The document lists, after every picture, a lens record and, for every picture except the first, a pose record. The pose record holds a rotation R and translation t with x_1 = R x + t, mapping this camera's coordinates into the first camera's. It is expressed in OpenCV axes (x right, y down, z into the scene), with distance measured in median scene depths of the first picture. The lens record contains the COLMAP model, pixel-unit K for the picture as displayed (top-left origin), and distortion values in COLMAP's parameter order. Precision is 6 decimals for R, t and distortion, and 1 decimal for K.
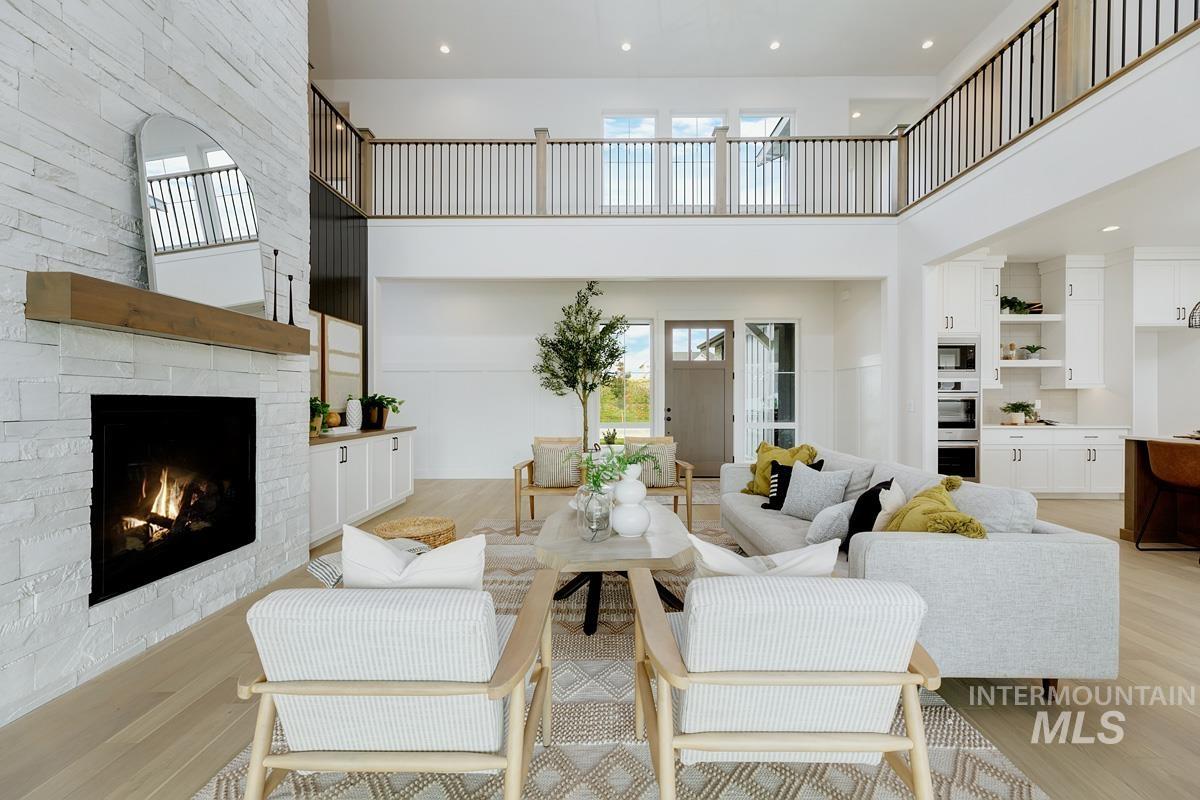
lens RADIAL K [[485.5, 0, 602.3], [0, 485.5, 400.3], [0, 0, 1]] dist [0.004487, 0.000775]
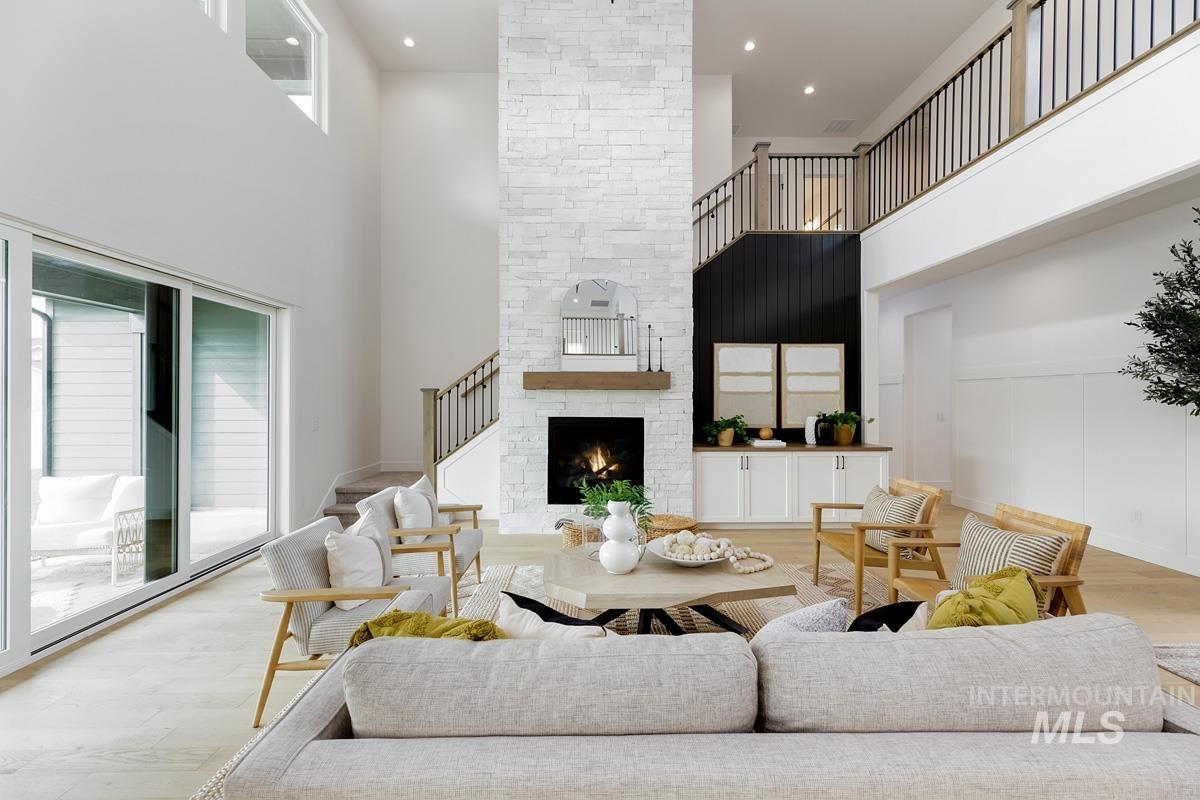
lens RADIAL K [[485.5, 0, 600.8], [0, 485.5, 395.3], [0, 0, 1]] dist [0.004487, 0.000775]
pose [[0.011692, -0.003116, -0.999927, 0.477421], [0.002637, 0.999992, -0.003085, -0.038707], [0.999928, -0.002601, 0.011700, 0.429186]]
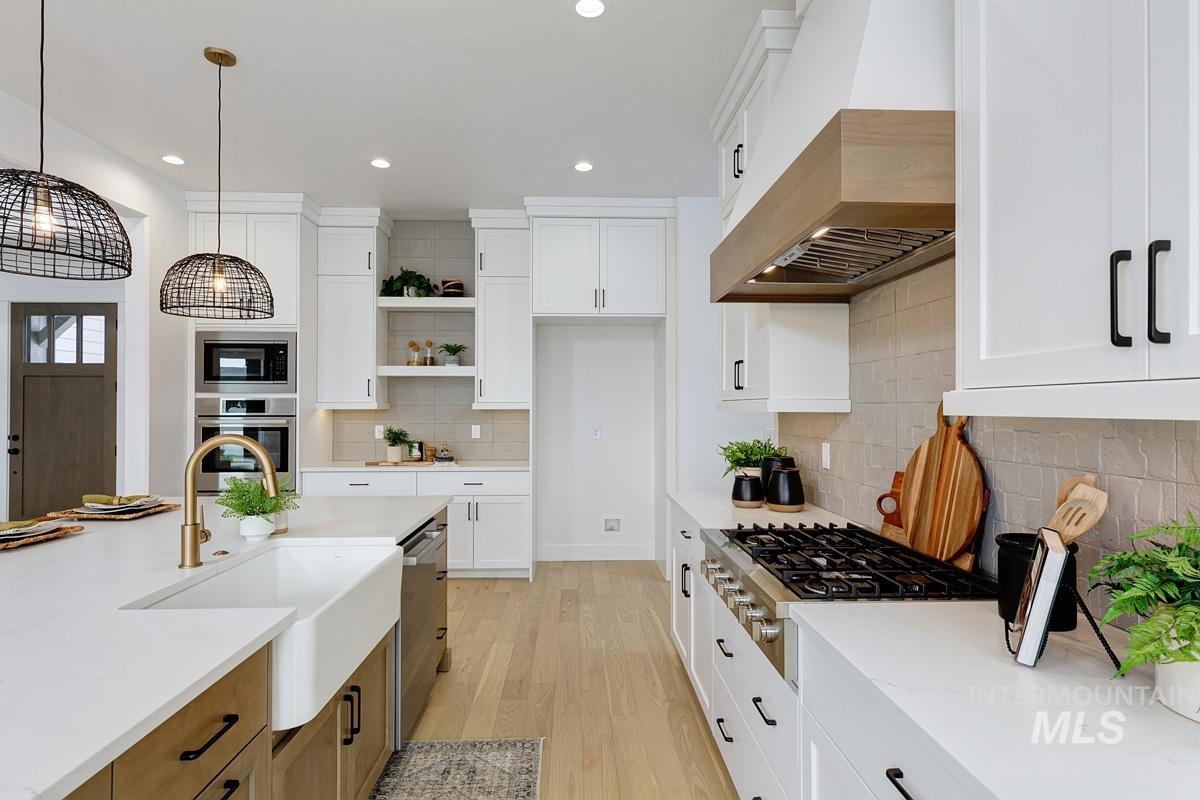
lens RADIAL K [[623.4, 0, 597.0], [0, 623.4, 403.3], [0, 0, 1]] dist [-0.003218, -0.000093]
pose [[0.999387, 0.000129, 0.035017, 1.100523], [0.000143, 0.999970, -0.007746, -0.025571], [-0.035017, 0.007746, 0.999357, 0.142635]]
